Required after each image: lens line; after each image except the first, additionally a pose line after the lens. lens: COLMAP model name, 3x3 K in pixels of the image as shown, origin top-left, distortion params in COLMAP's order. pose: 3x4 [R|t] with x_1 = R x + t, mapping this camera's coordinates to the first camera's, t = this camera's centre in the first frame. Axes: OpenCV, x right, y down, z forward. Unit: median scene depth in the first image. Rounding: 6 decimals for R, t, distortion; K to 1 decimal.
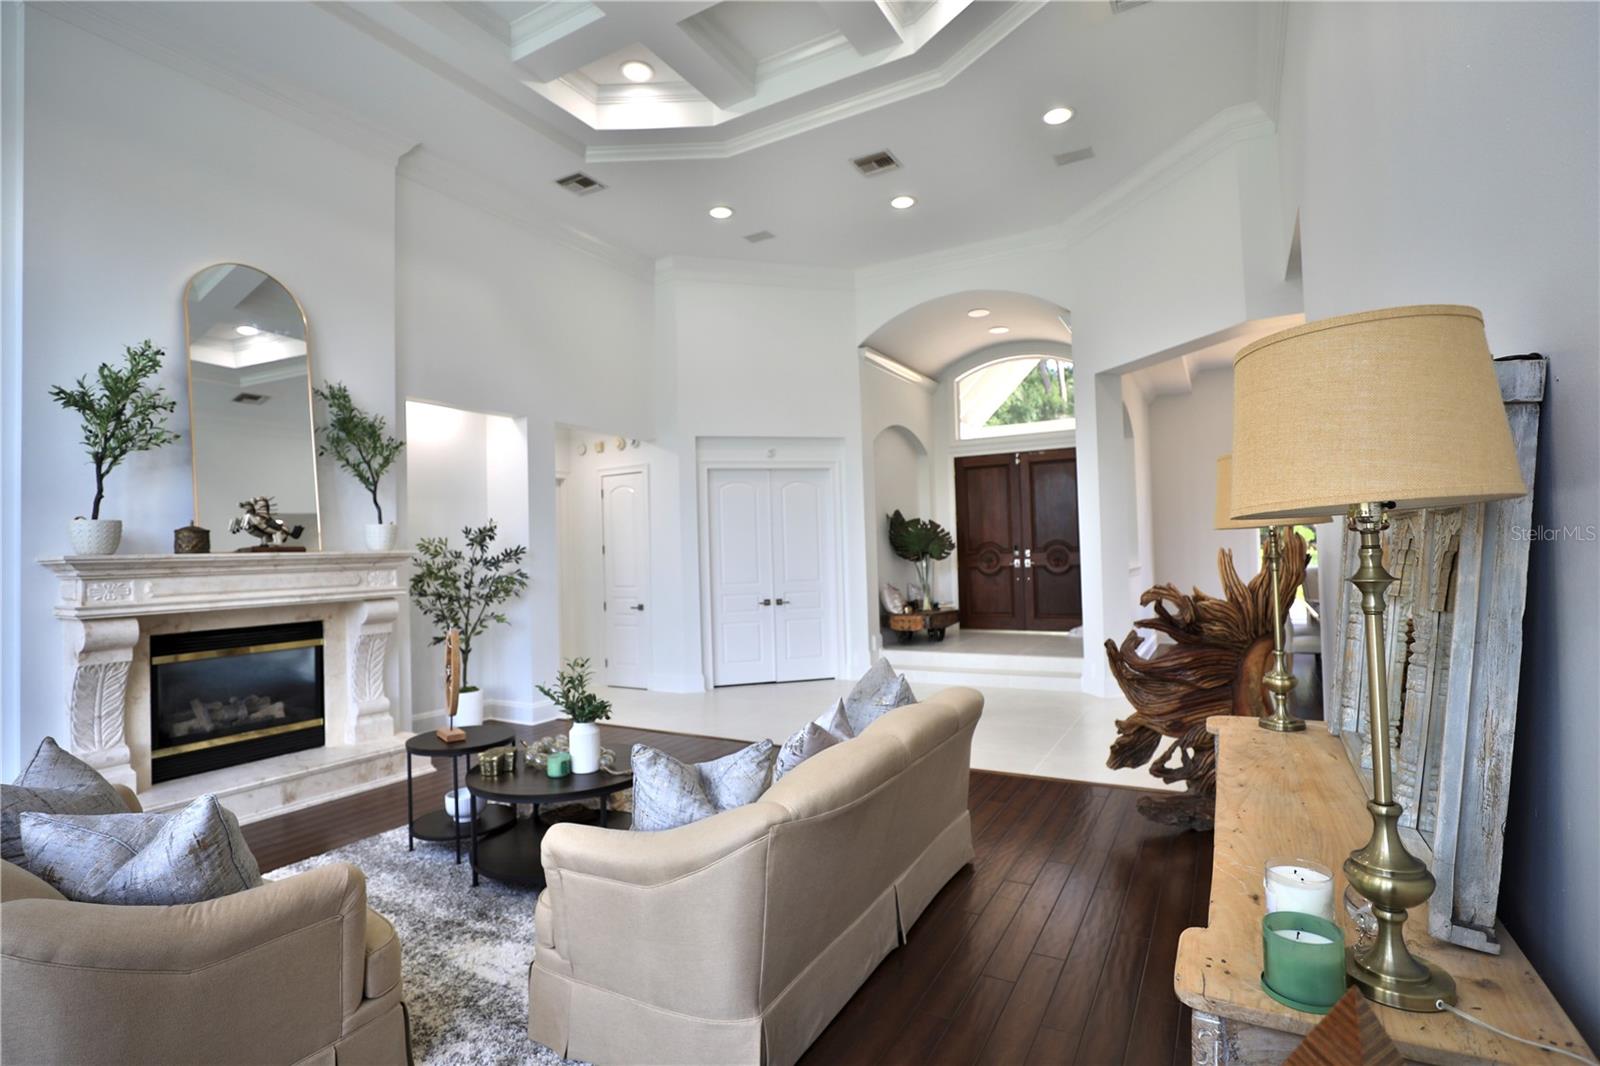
lens RADIAL K [[767.7, 0, 800.0], [0, 767.7, 533.0], [0, 0, 1]] dist [-0.049944, 0.016843]
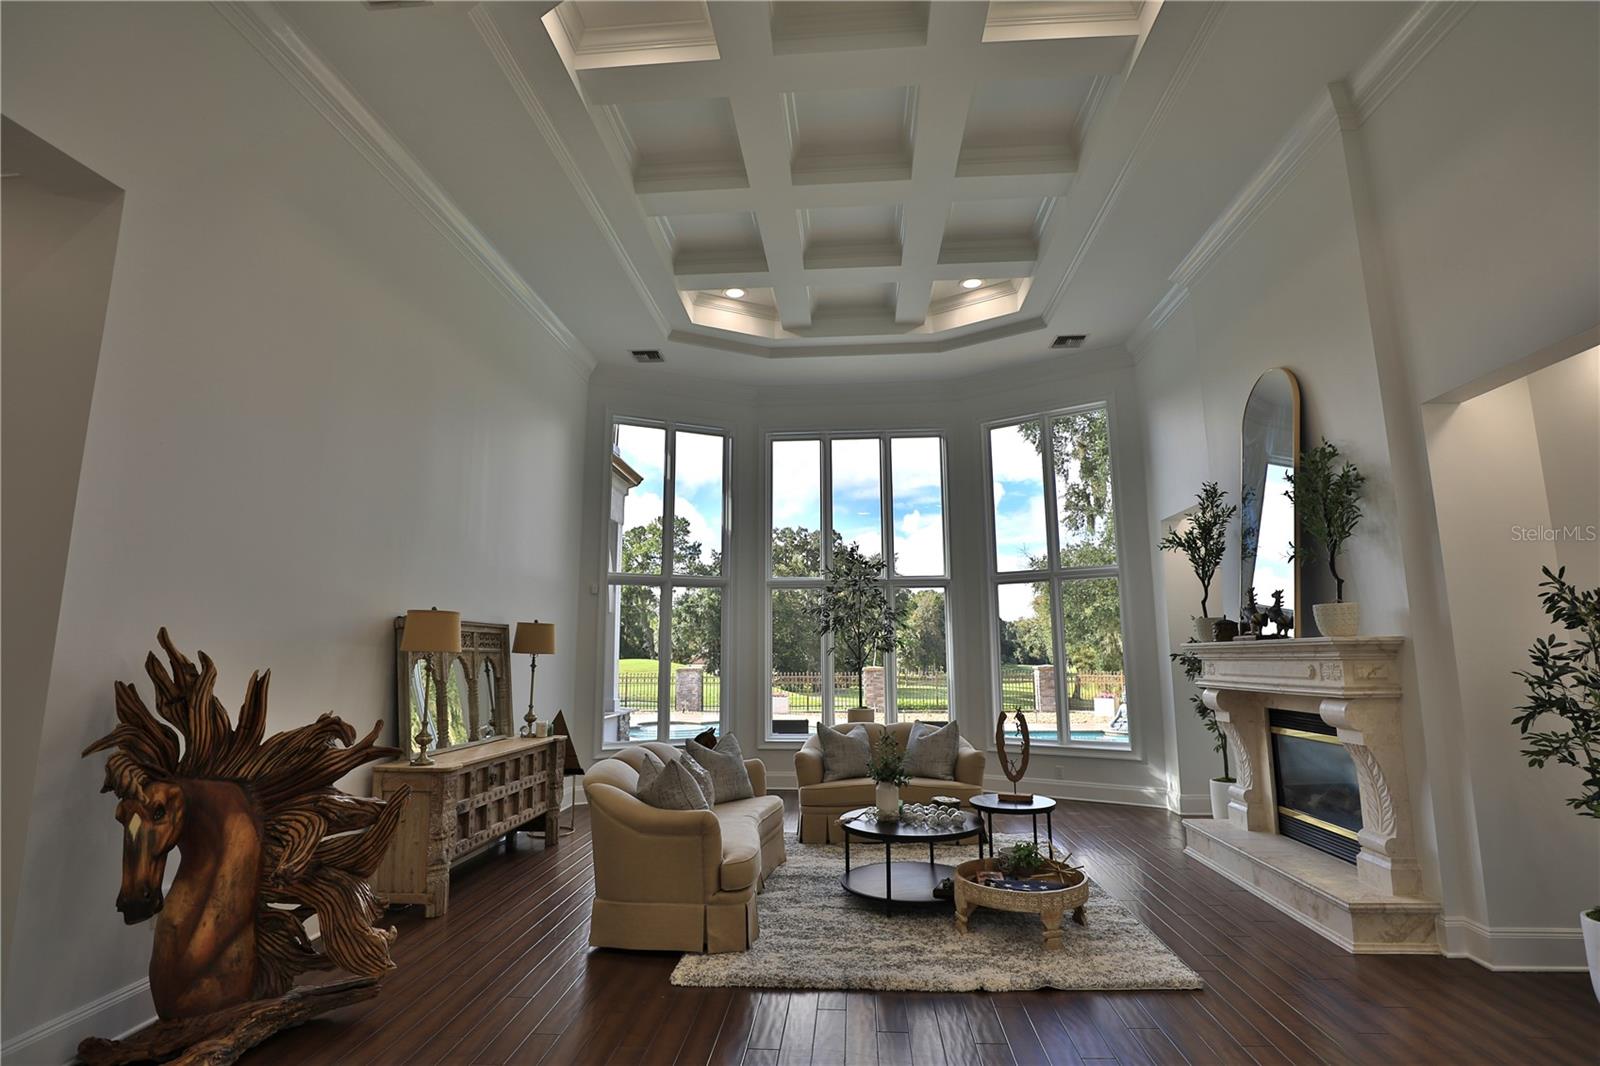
lens RADIAL K [[767.7, 0, 800.0], [0, 767.7, 533.0], [0, 0, 1]] dist [-0.049944, 0.016843]
pose [[-0.903214, -0.034645, -0.427789, 0.321637], [0.042111, 0.984774, -0.168664, 0.027358], [0.427119, -0.170354, -0.888003, 1.607899]]
